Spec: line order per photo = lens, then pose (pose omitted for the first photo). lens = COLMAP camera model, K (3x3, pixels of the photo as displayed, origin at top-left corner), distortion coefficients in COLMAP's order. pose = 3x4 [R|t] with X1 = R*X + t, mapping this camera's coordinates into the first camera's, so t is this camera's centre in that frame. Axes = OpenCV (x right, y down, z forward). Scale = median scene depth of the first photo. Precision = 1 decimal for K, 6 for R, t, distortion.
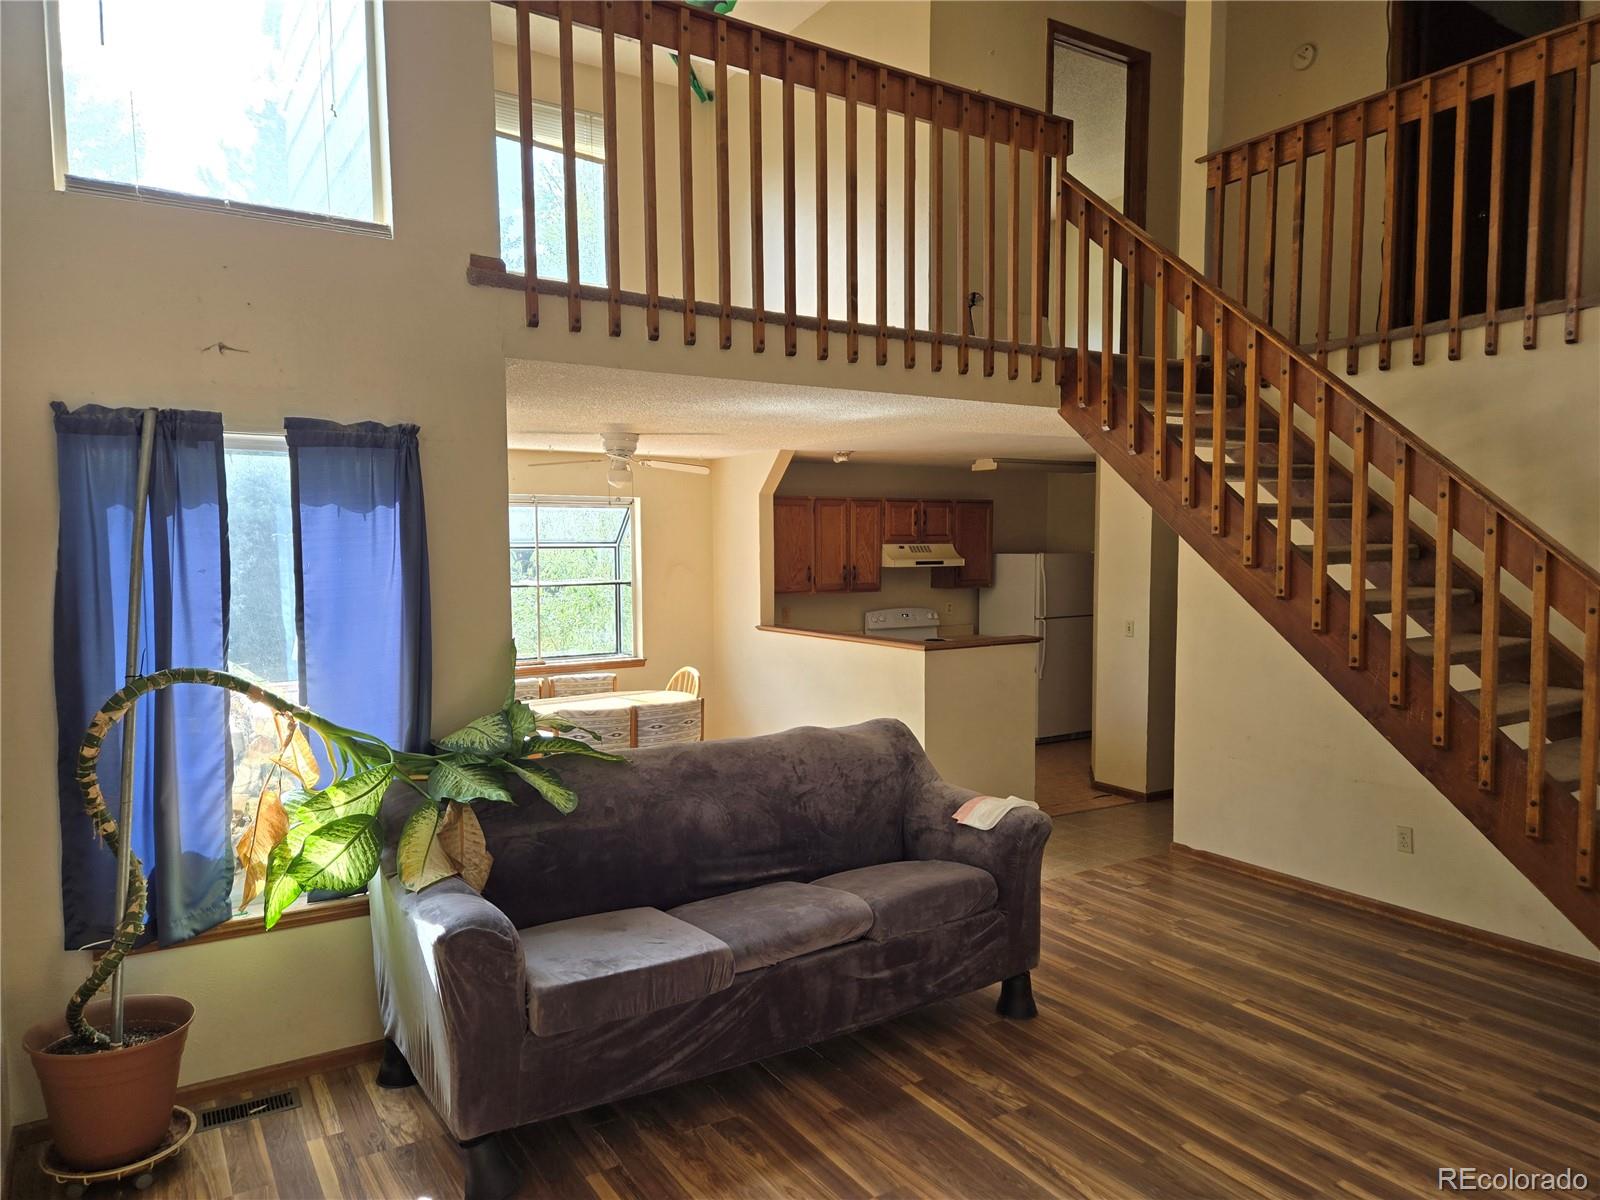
lens RADIAL K [[1072.1, 0, 808.1], [0, 1072.1, 606.8], [0, 0, 1]] dist [0.064120, -0.002950]
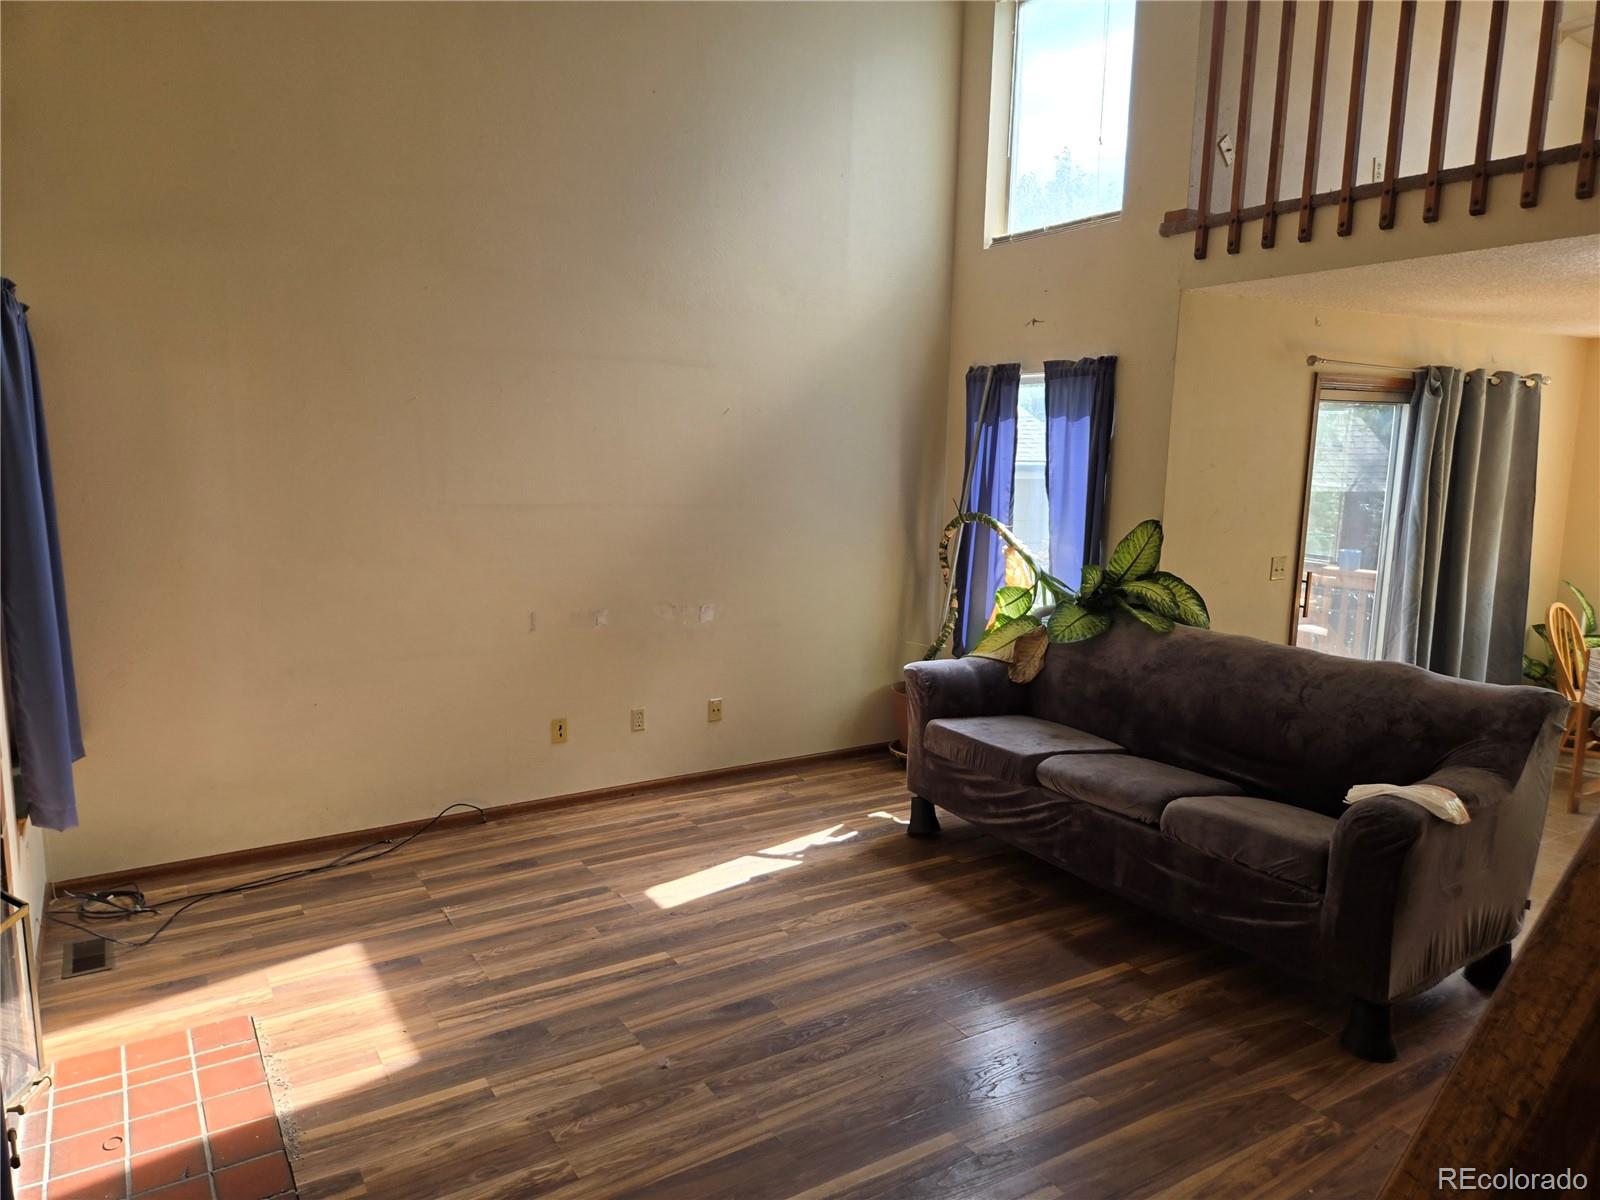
lens RADIAL K [[1072.1, 0, 799.8], [0, 1072.1, 594.2], [0, 0, 1]] dist [0.064120, -0.002950]
pose [[0.004694, 0.141474, -0.989931, 1.070886], [-0.084061, 0.986494, 0.140584, -0.031564], [0.996450, 0.082554, 0.016523, 0.634383]]
